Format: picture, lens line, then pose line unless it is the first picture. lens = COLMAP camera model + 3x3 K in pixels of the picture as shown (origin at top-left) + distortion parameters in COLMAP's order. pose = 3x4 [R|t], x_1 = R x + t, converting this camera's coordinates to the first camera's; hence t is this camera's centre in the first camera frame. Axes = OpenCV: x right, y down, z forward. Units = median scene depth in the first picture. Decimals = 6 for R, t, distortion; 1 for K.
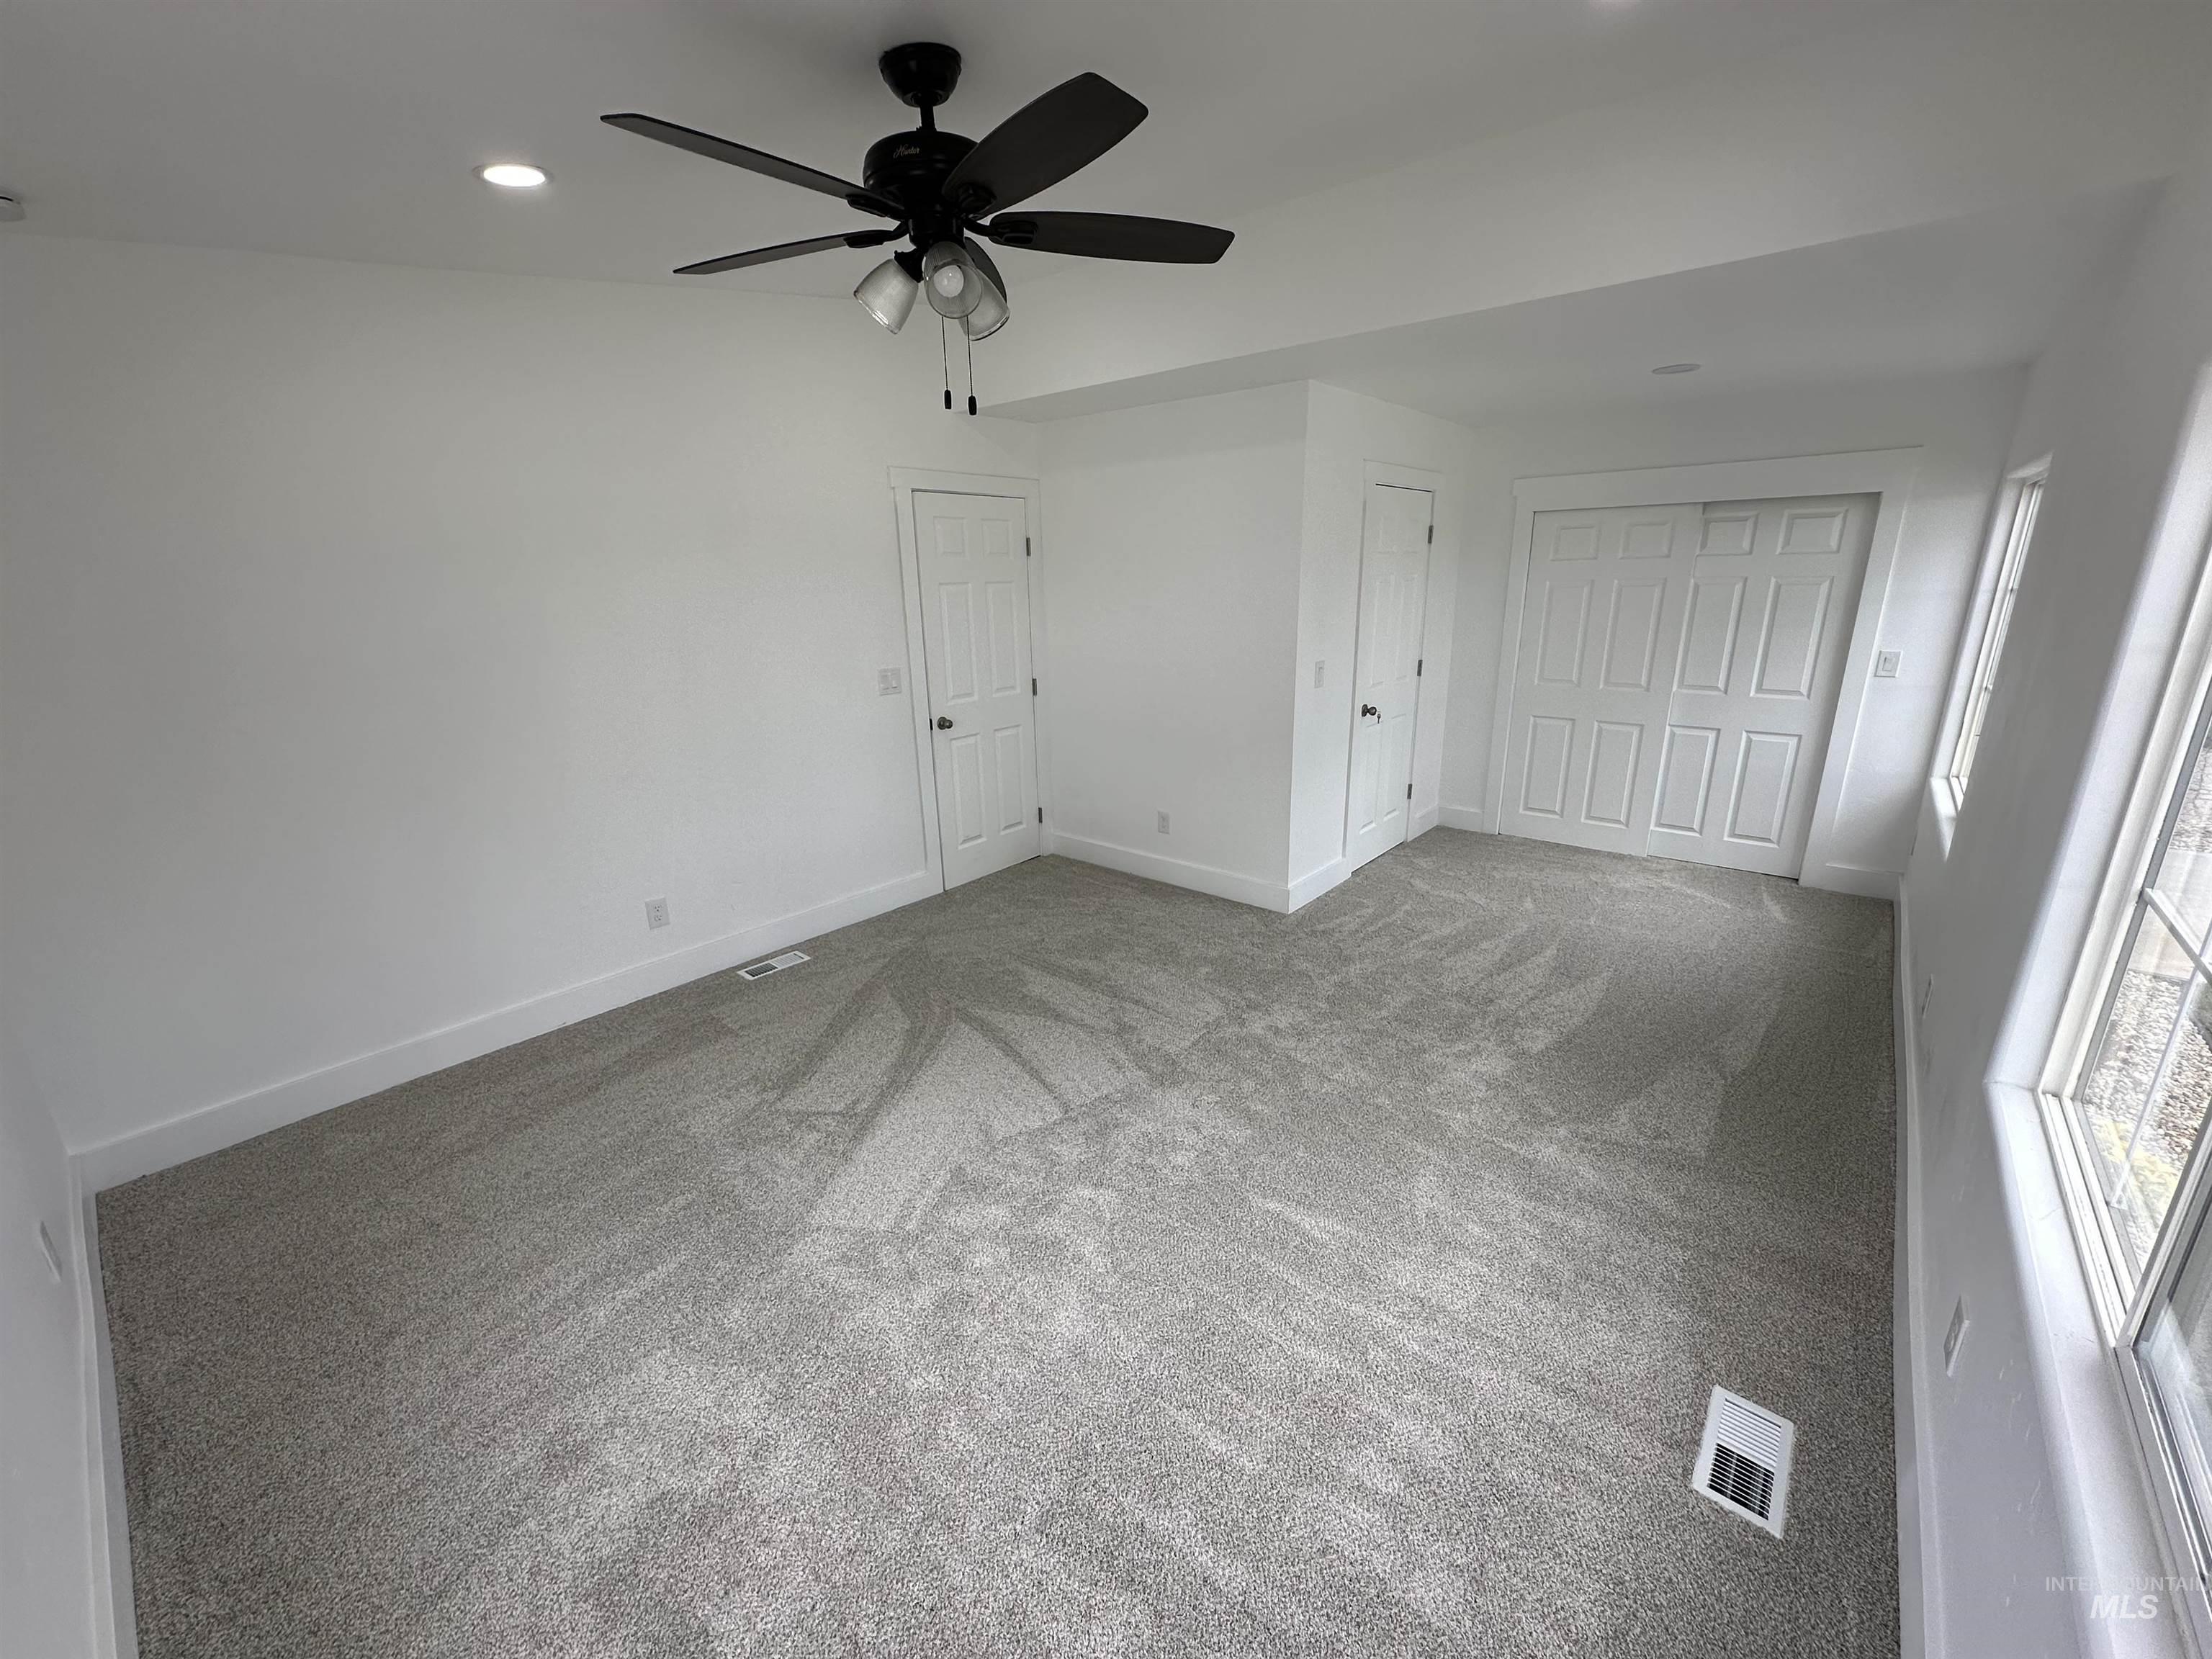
lens RADIAL K [[880.7, 0, 1106.3], [0, 880.7, 829.0], [0, 0, 1]] dist [-0.005161, 0.001267]
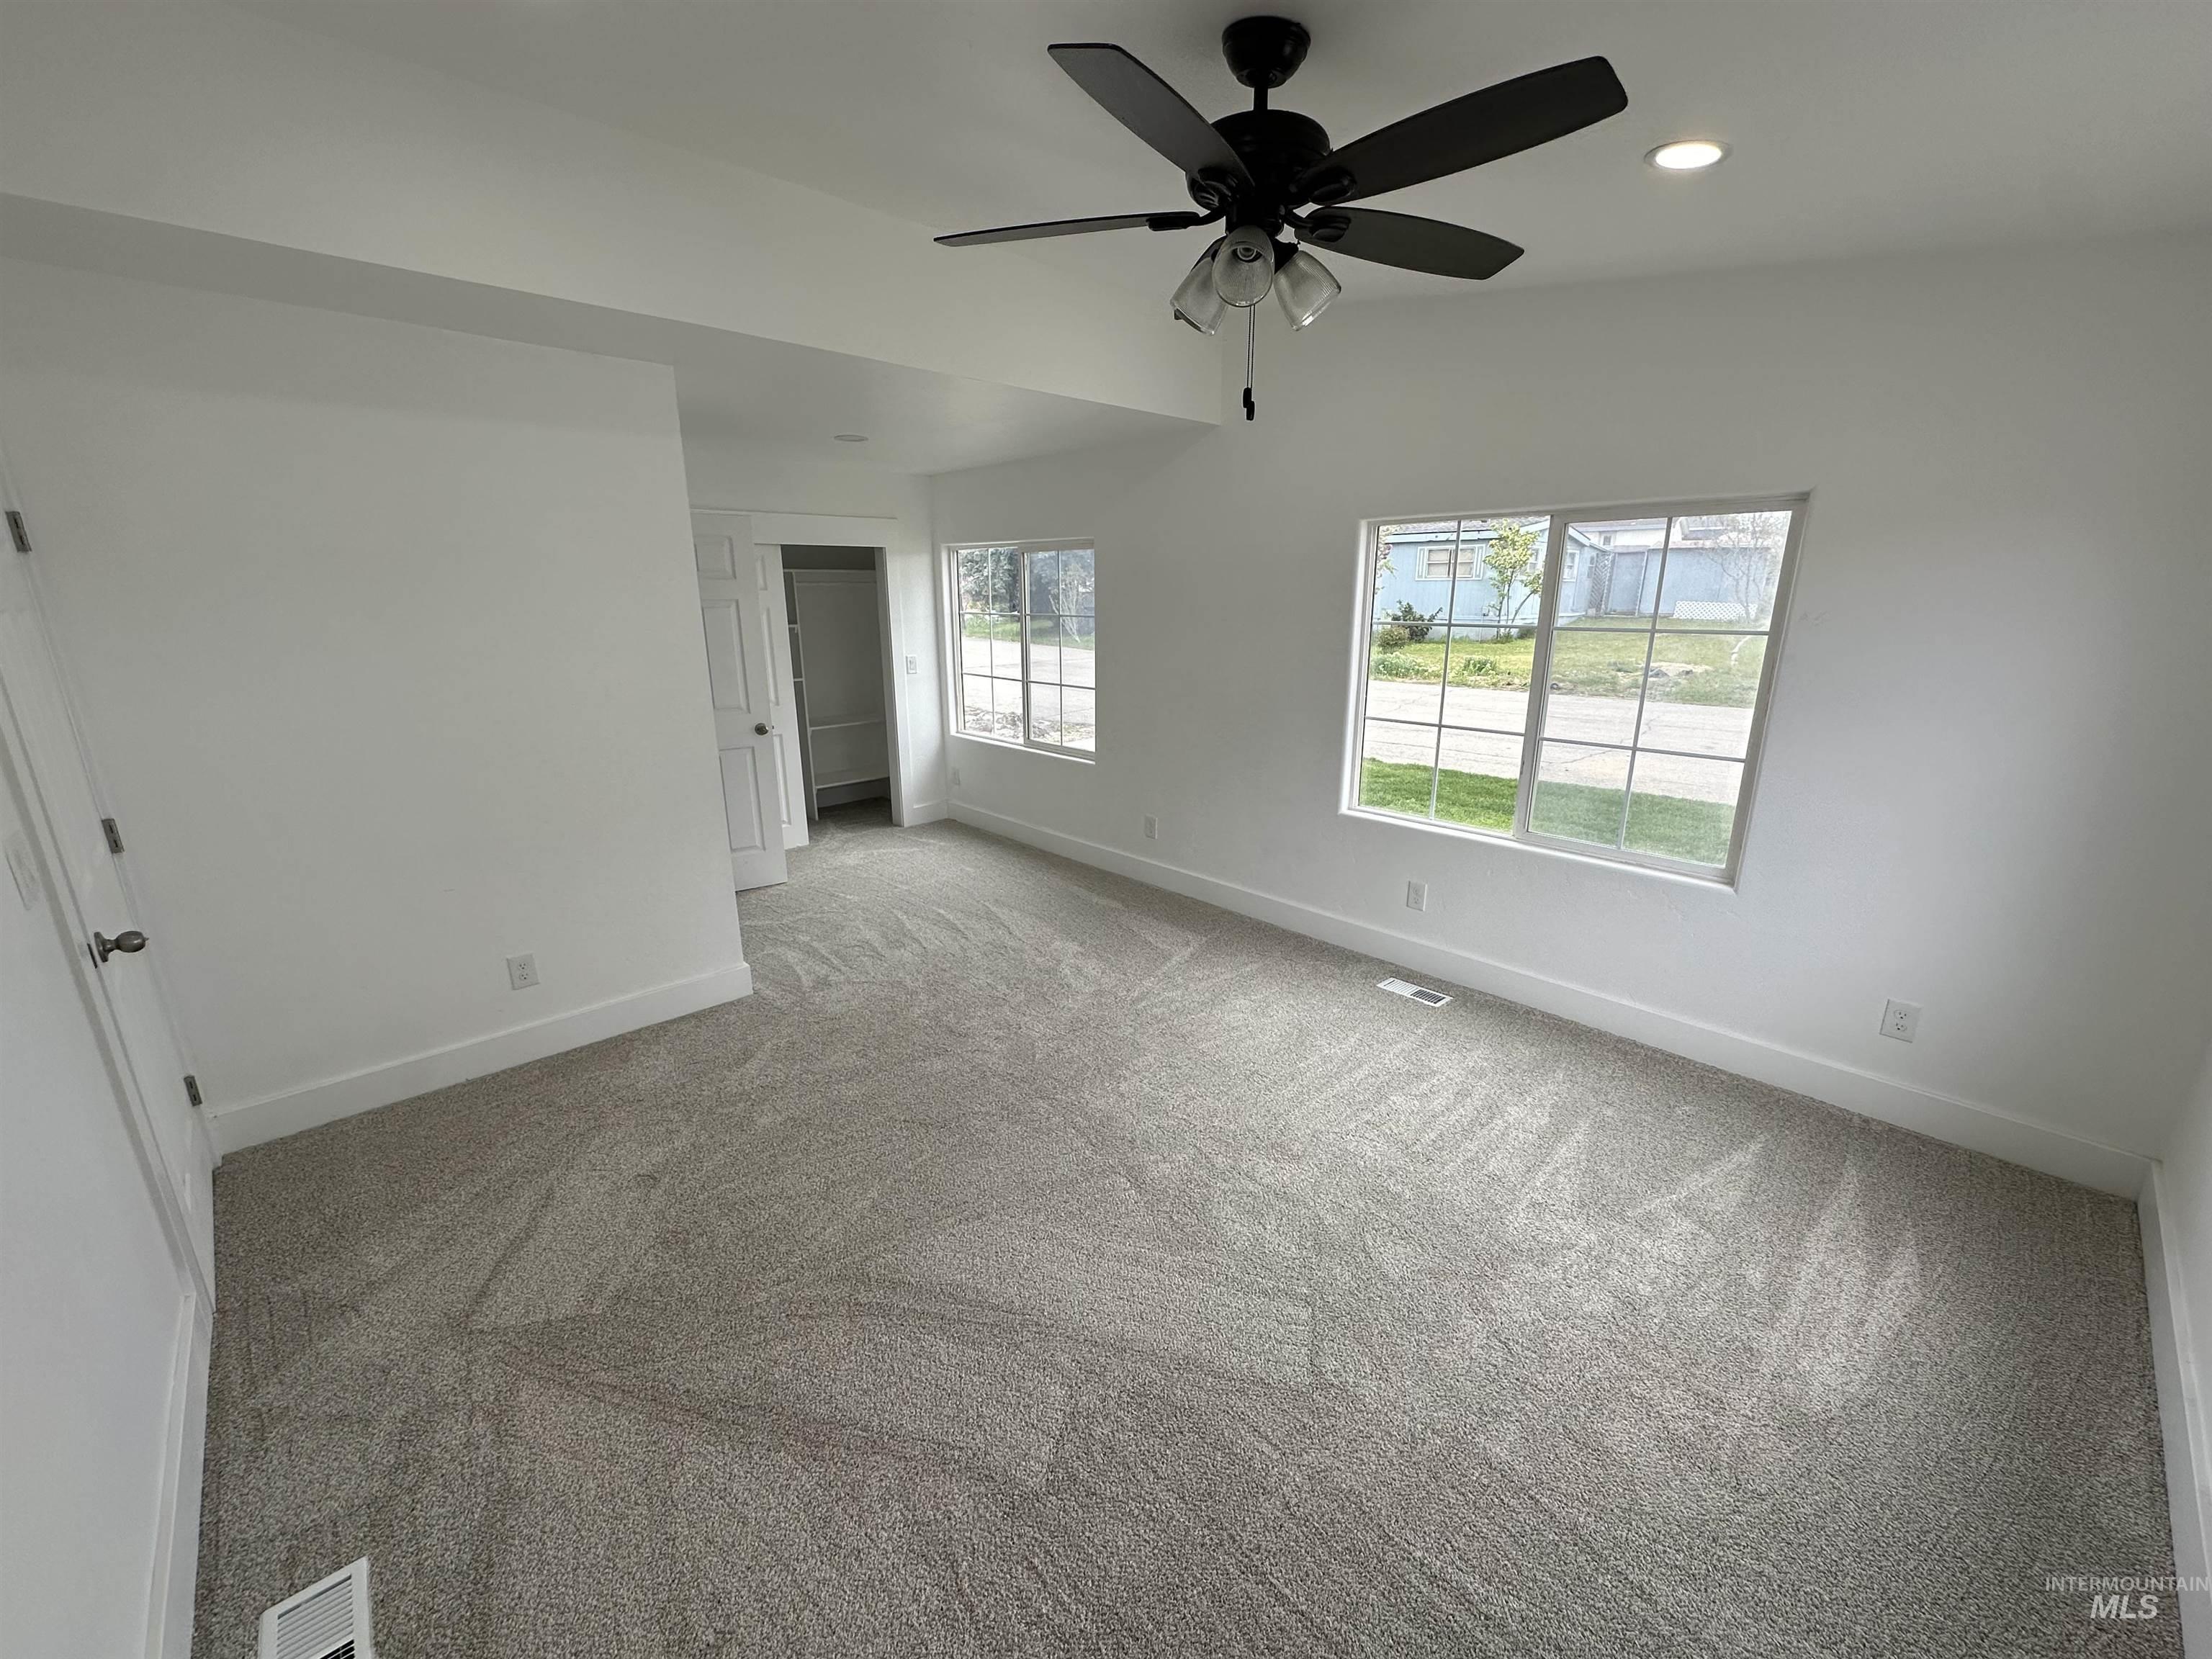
lens RADIAL K [[880.7, 0, 1103.6], [0, 880.7, 835.3], [0, 0, 1]] dist [-0.005161, 0.001267]
pose [[0.115954, -0.246392, 0.962209, -0.583821], [0.280892, 0.937333, 0.206172, -0.138863], [-0.952709, 0.246370, 0.177897, 0.524402]]
